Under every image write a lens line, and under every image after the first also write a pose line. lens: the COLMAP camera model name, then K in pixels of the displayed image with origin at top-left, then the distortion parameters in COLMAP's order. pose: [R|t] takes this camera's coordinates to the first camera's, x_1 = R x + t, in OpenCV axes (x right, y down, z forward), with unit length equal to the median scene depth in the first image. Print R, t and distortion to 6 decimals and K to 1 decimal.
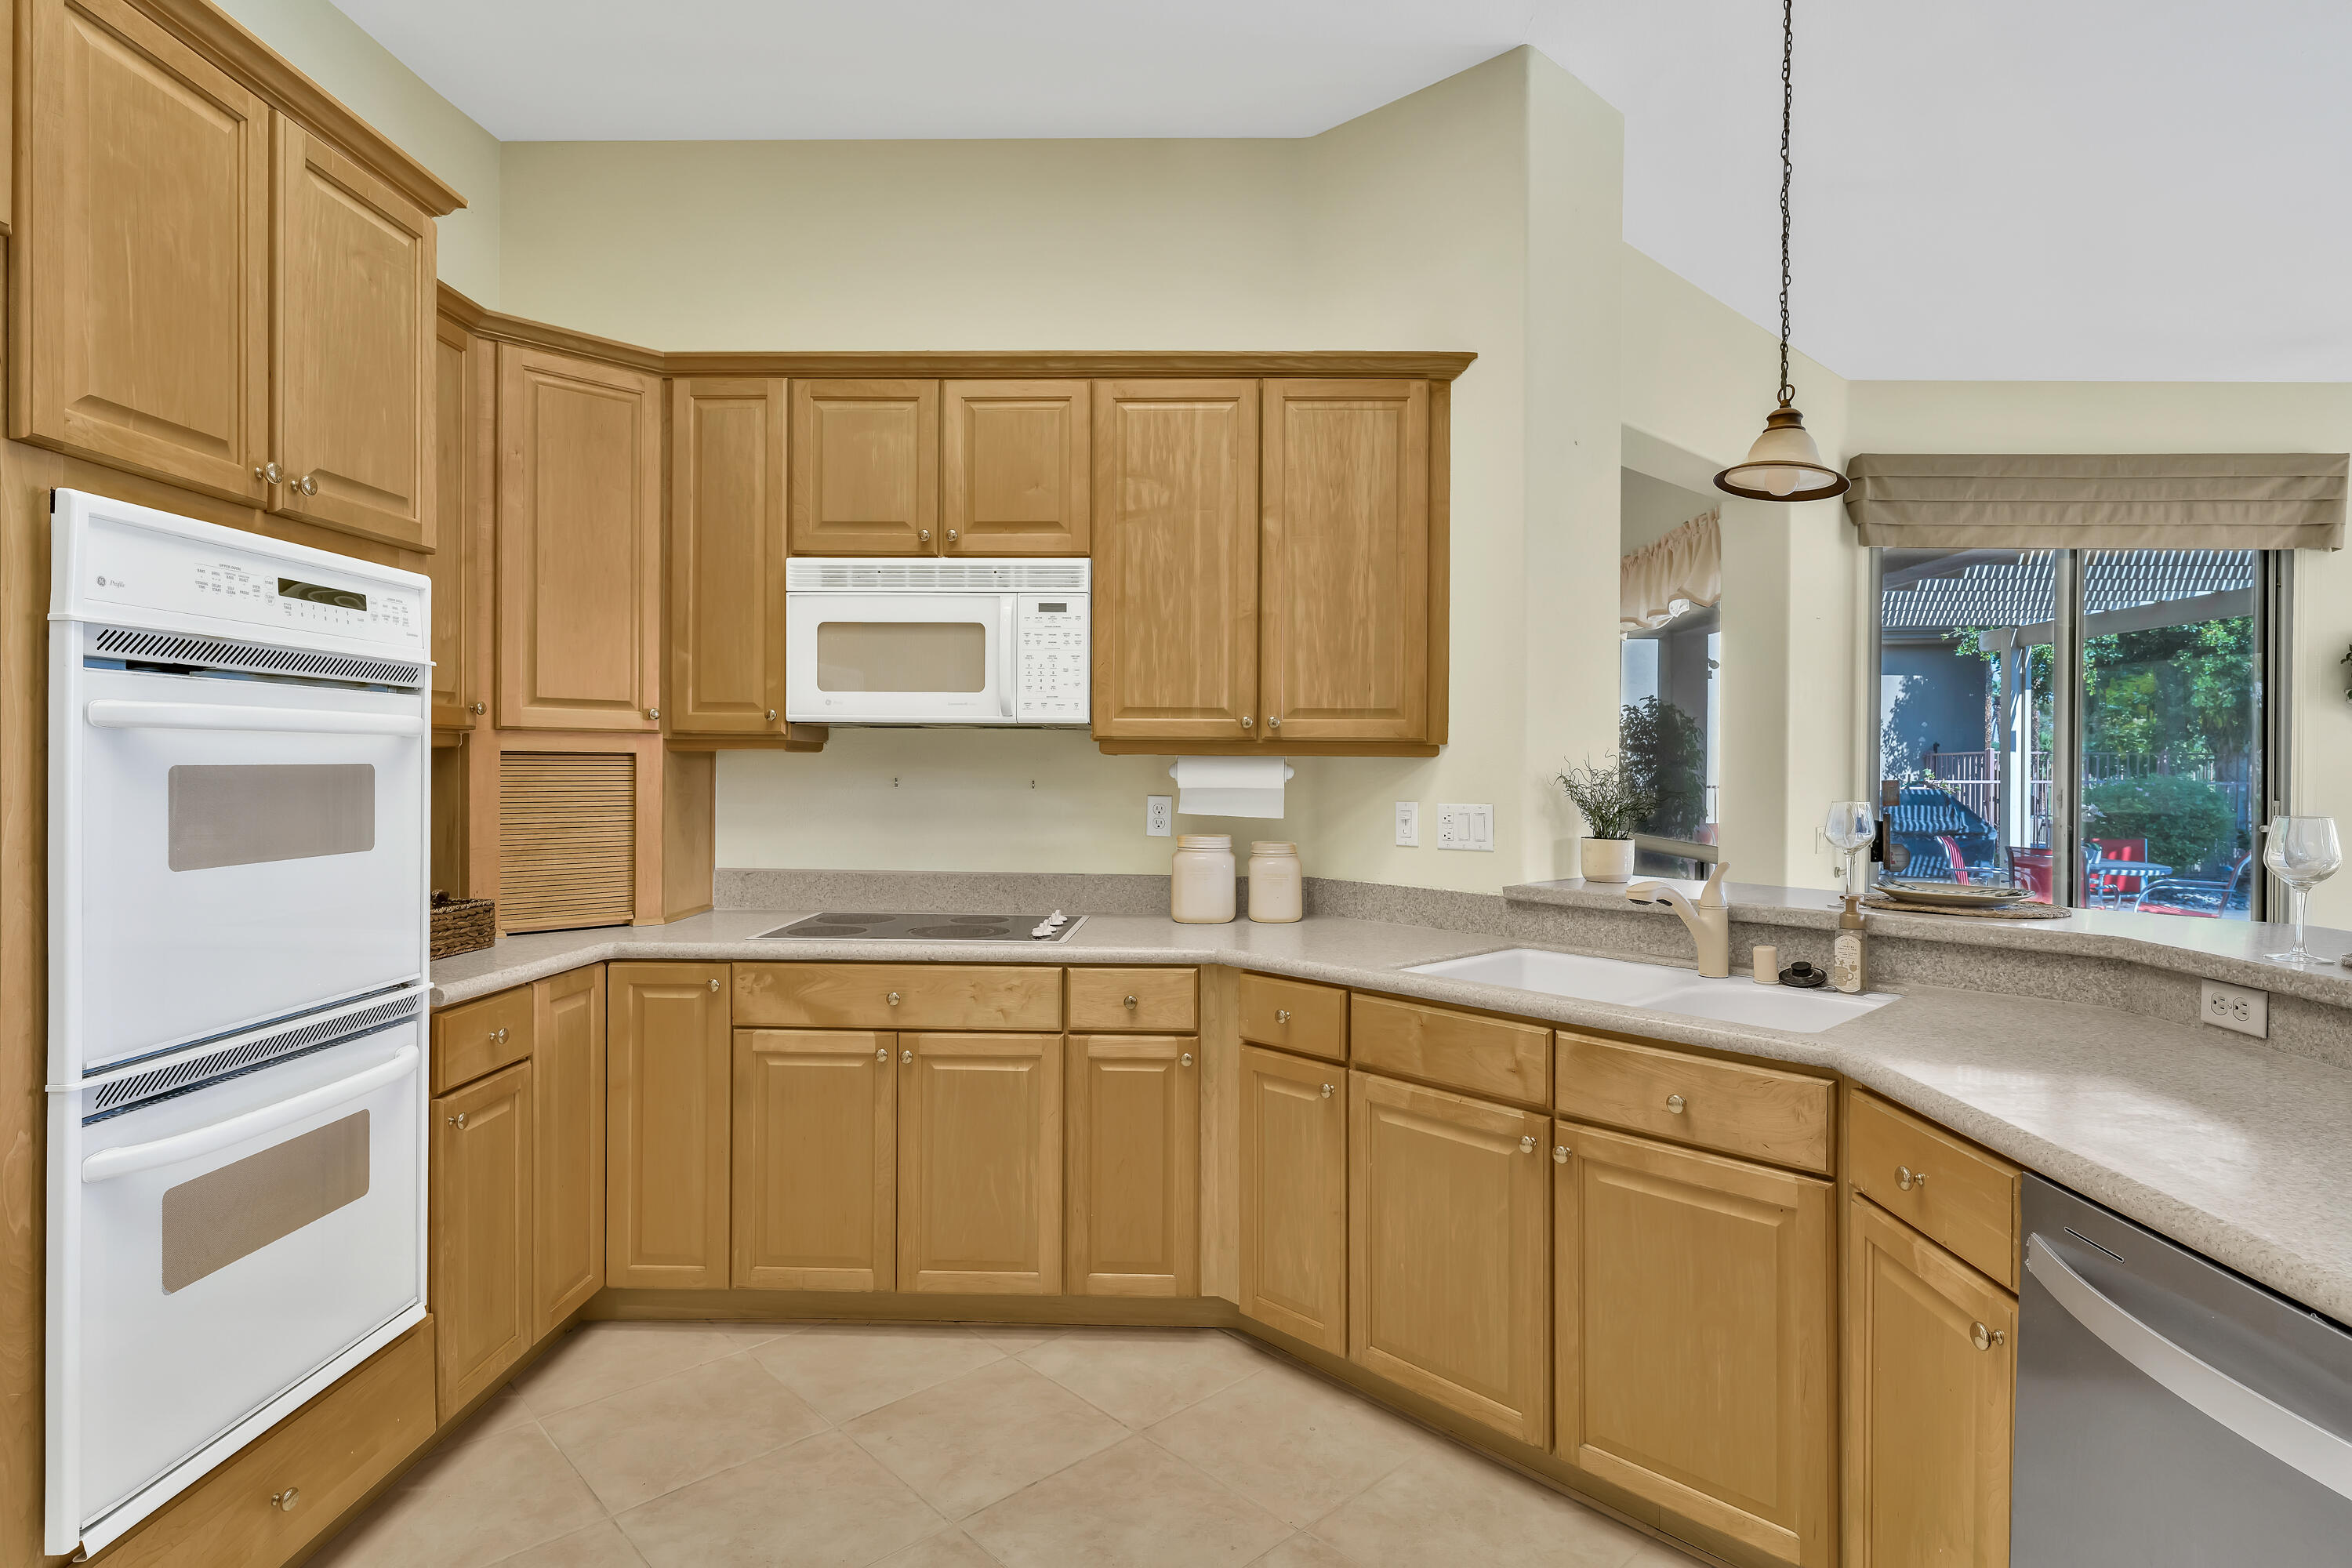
lens RADIAL K [[1196.0, 0, 1157.3], [0, 1196.0, 763.2], [0, 0, 1]] dist [0.004419, -0.001176]
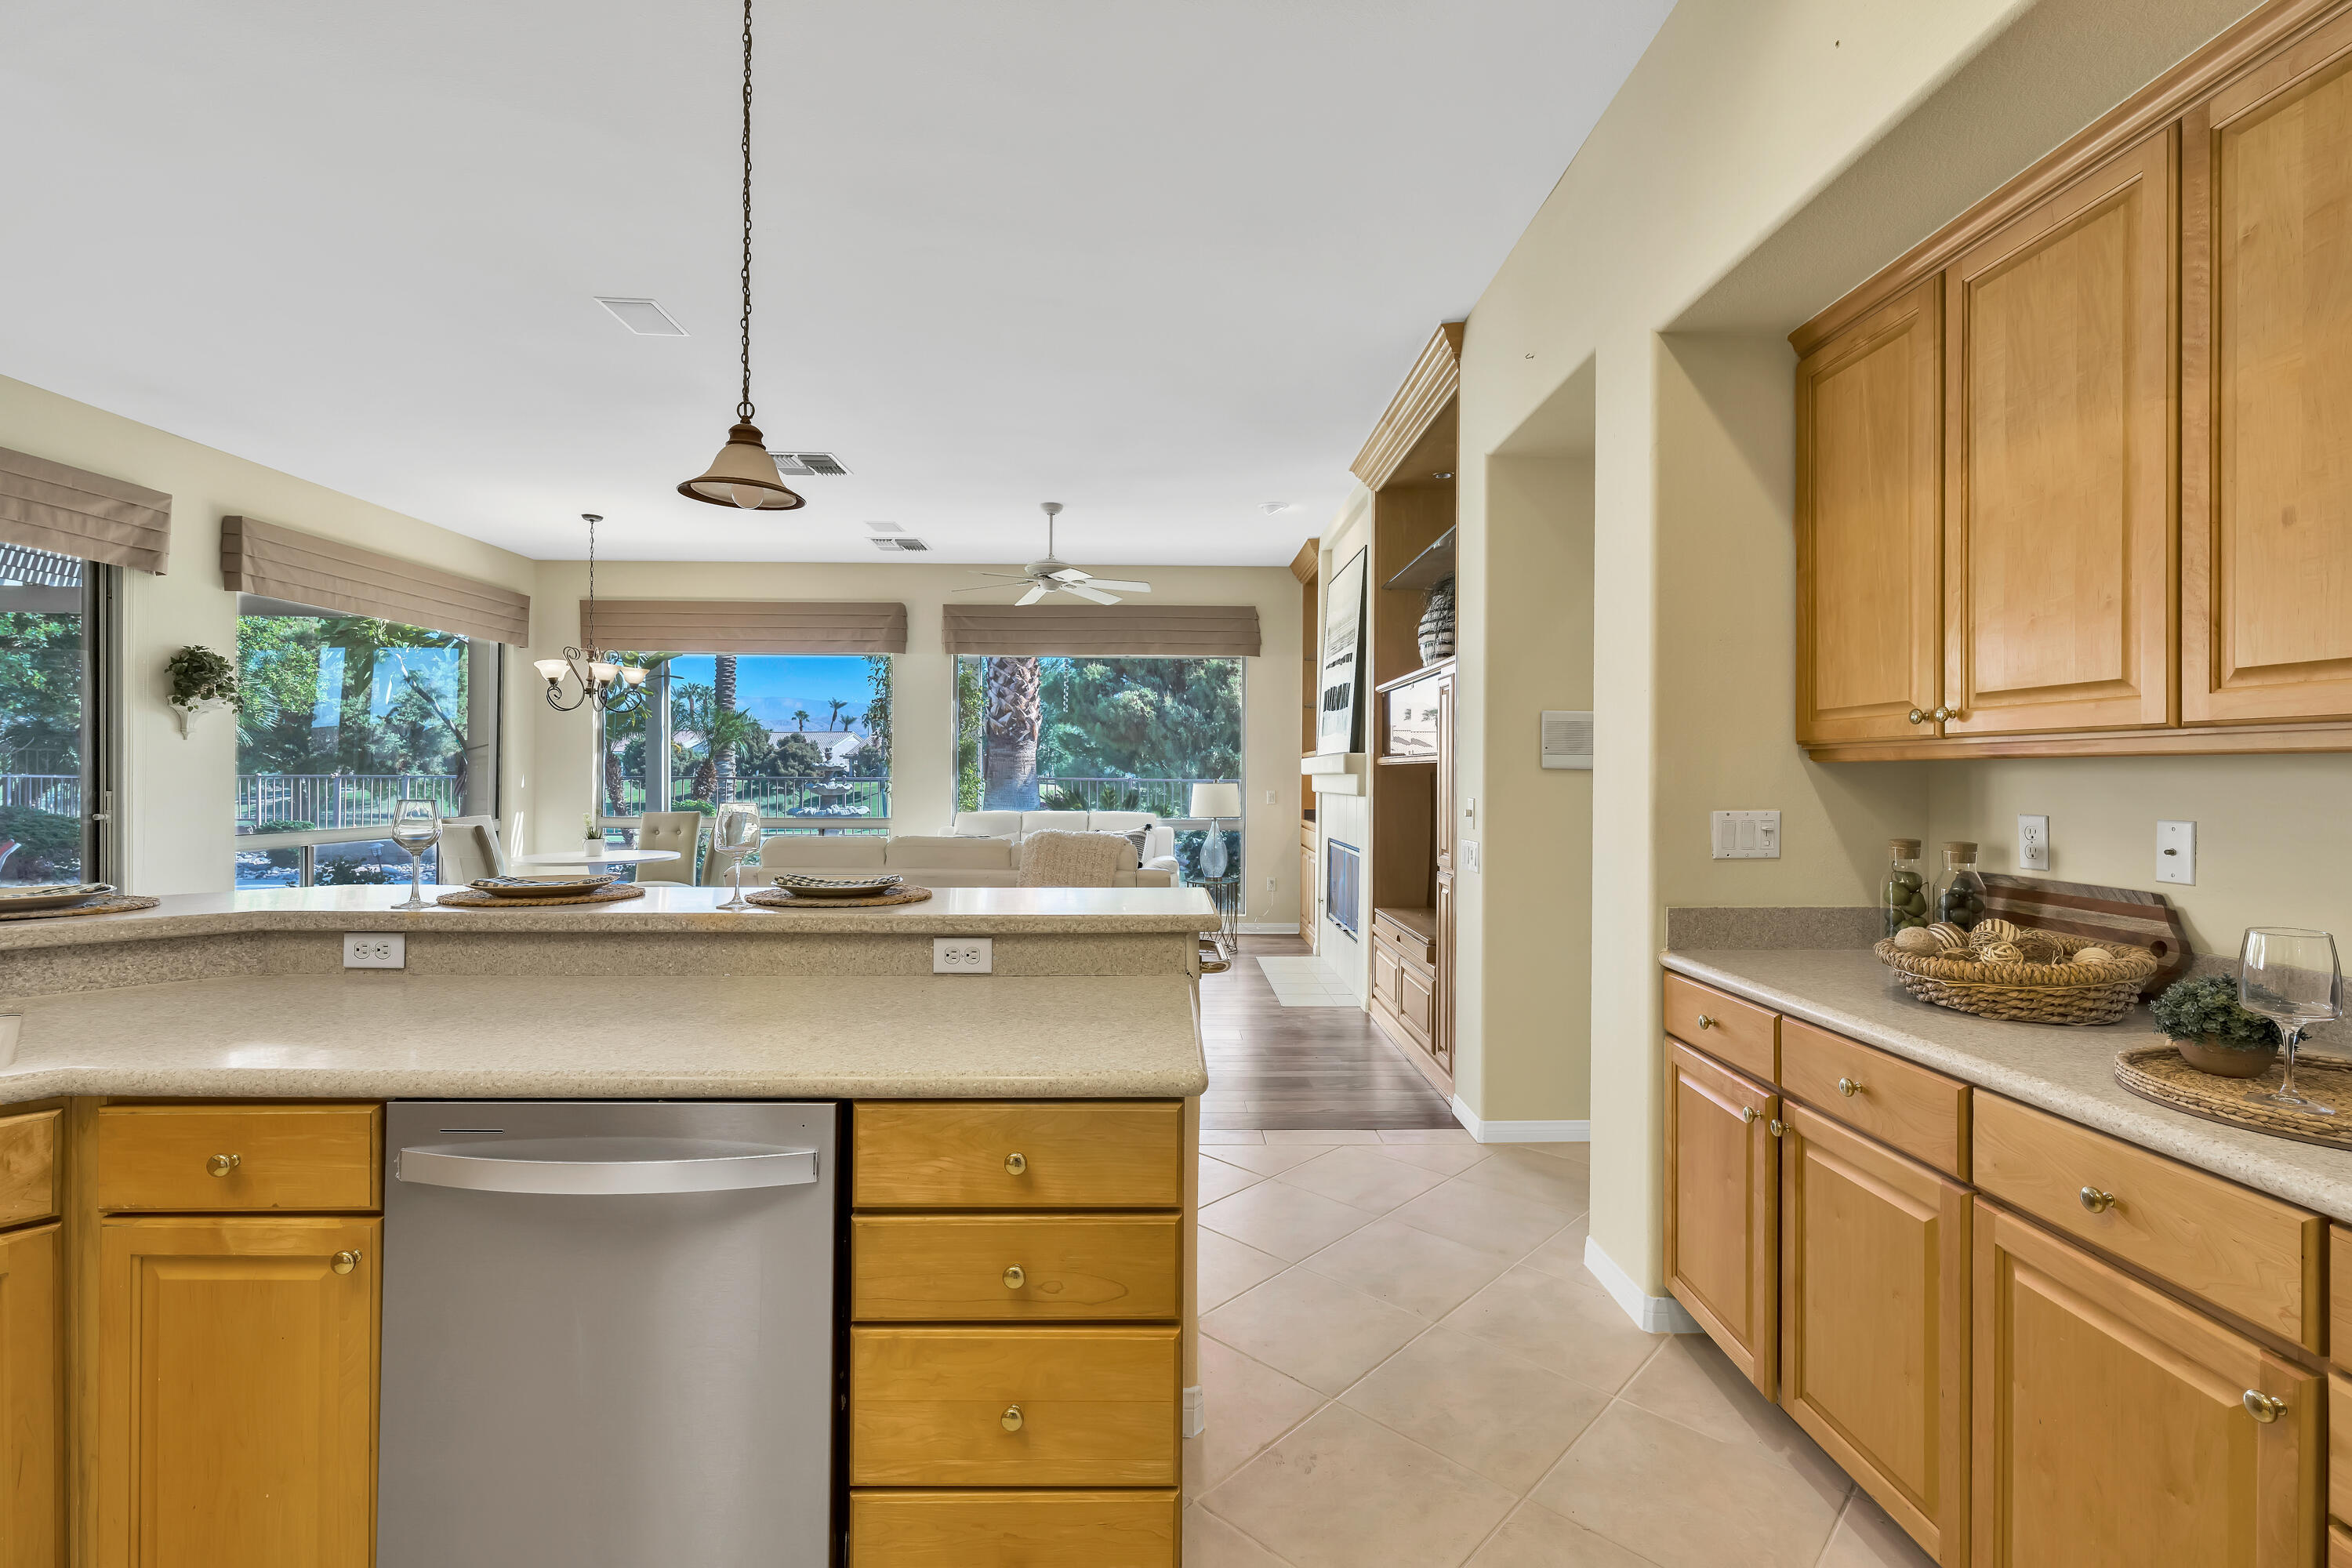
lens RADIAL K [[1033.4, 0, 1189.8], [0, 1033.4, 771.5], [0, 0, 1]] dist [-0.004369, -0.001063]
pose [[-0.068423, -0.004630, 0.997646, -0.136846], [-0.010365, 0.999939, 0.003929, -0.000555], [-0.997603, -0.010072, -0.068466, 0.108543]]
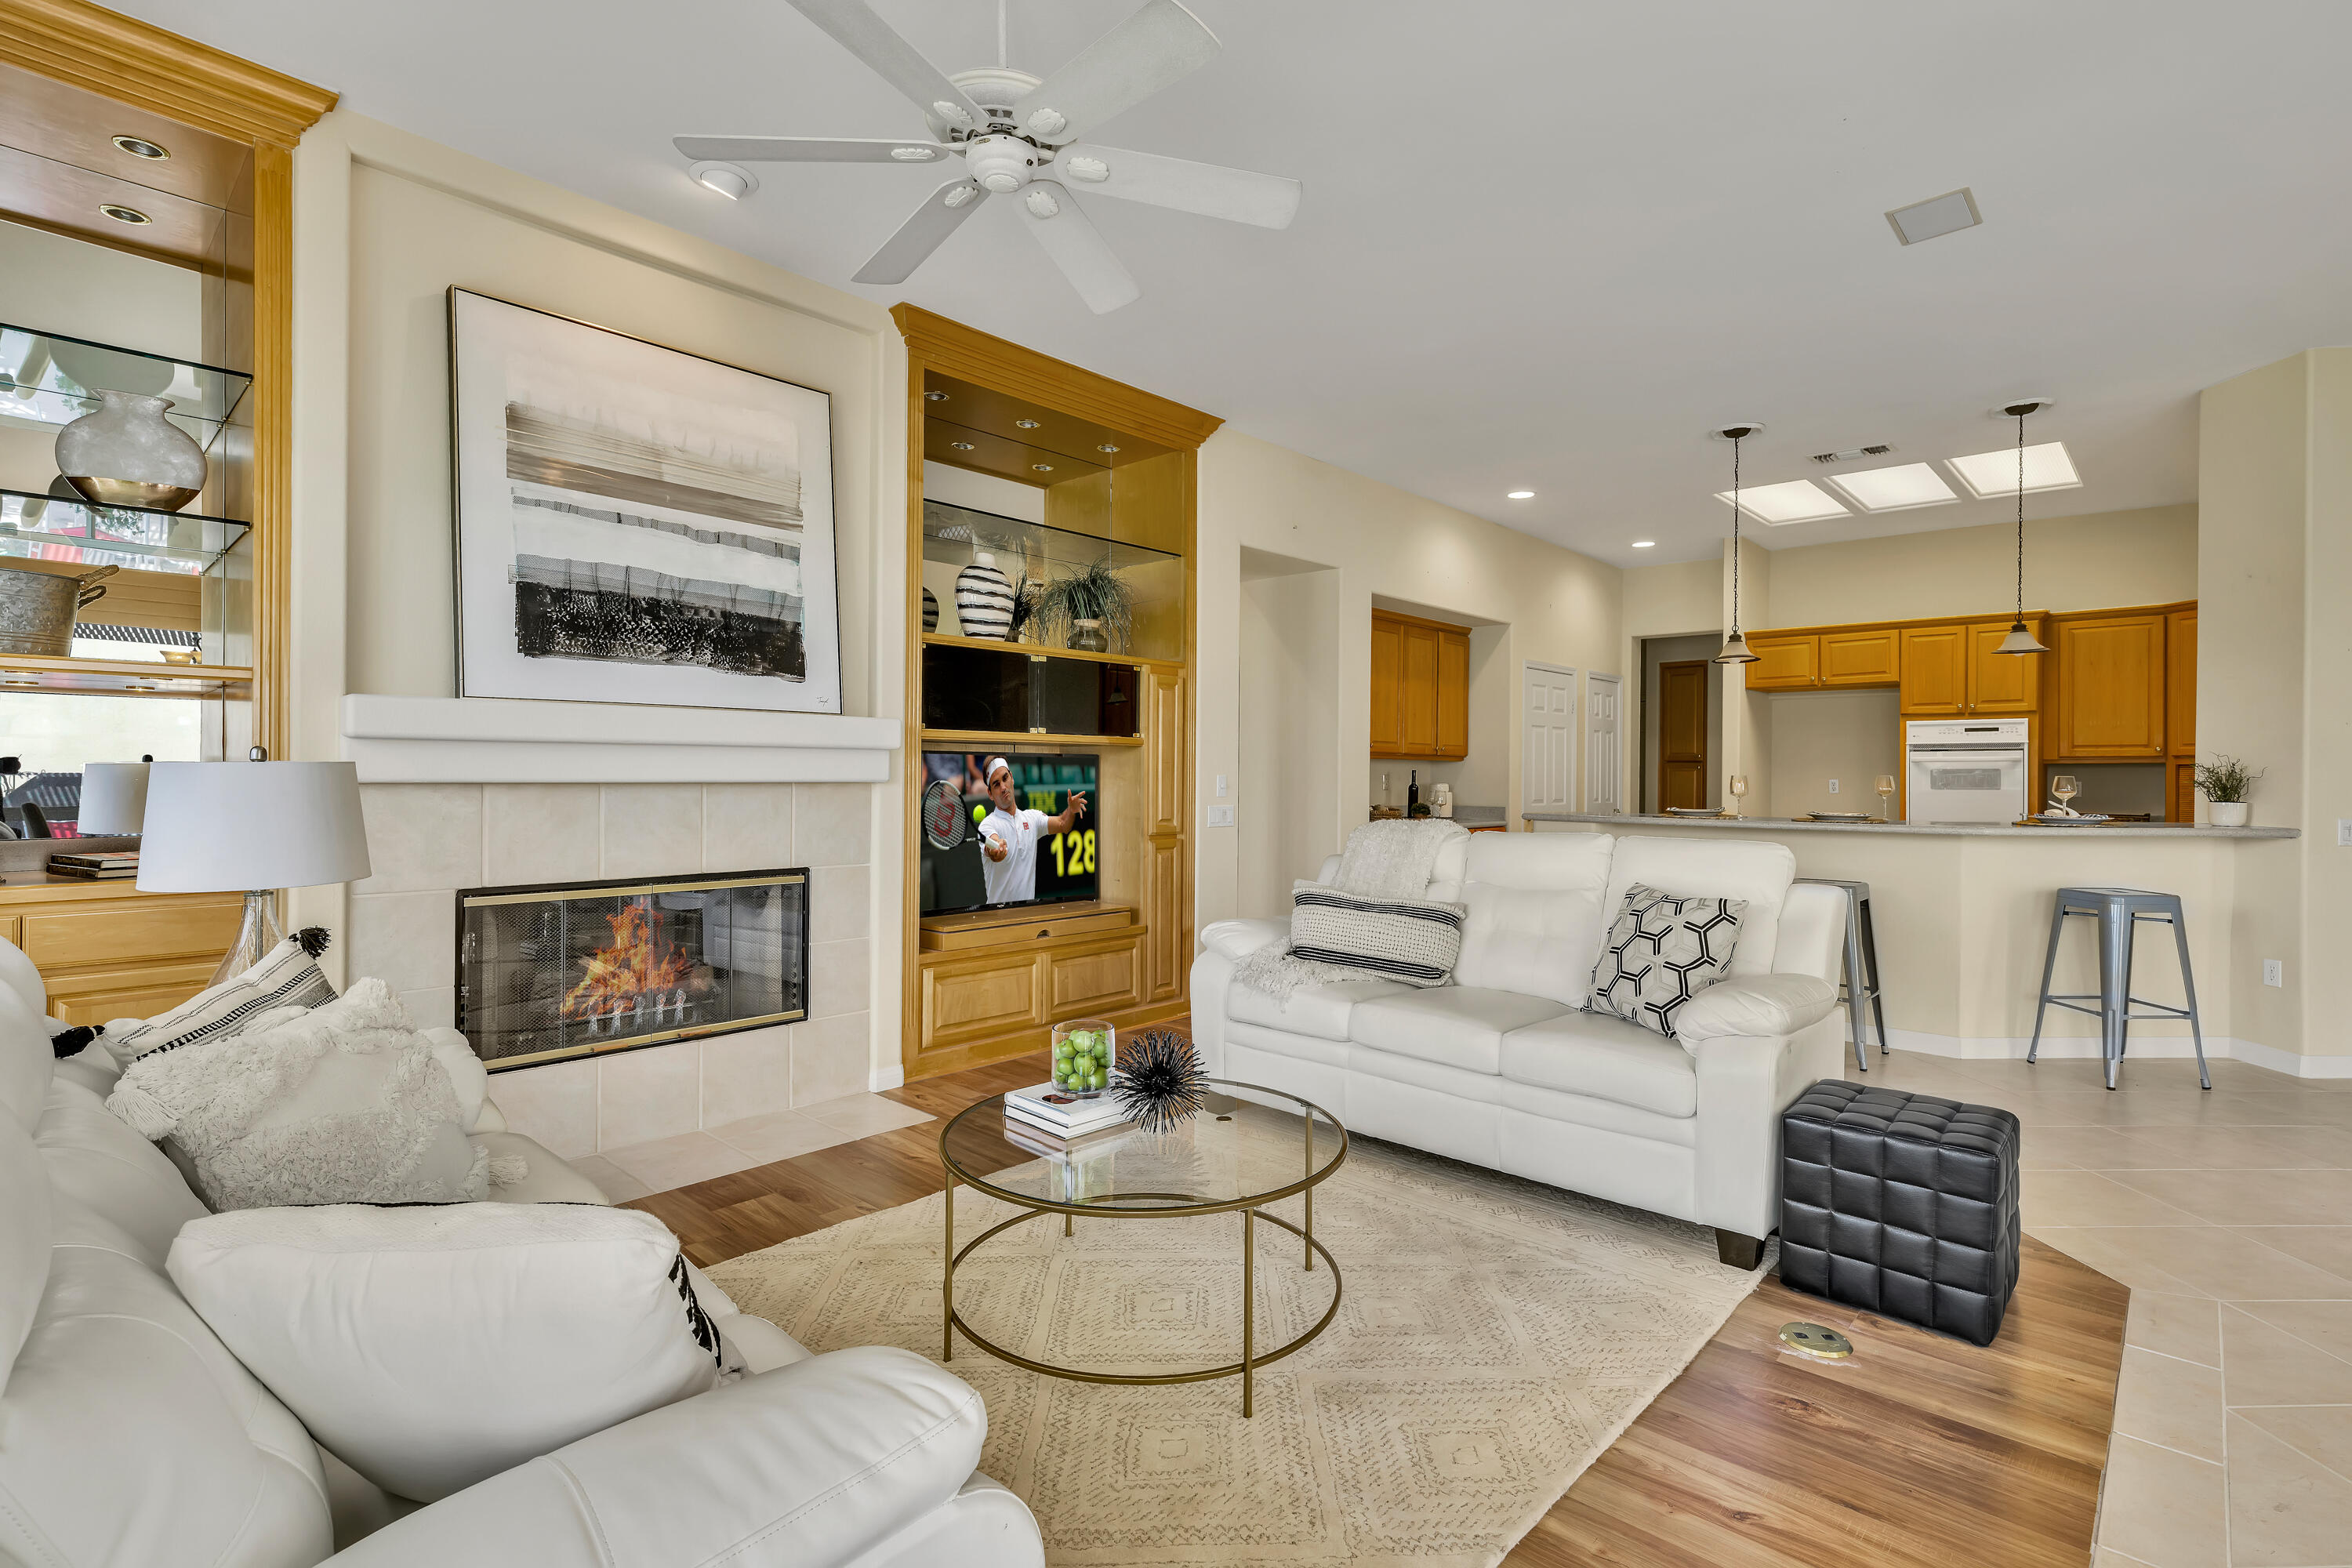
lens RADIAL K [[1076.0, 0, 1206.3], [0, 1076.0, 763.9], [0, 0, 1]] dist [0.008691, -0.000085]
pose [[-0.643180, -0.016408, -0.765539, 2.560915], [-0.012376, 0.999863, -0.011032, 0.038010], [0.765615, 0.002378, -0.643295, 0.857639]]
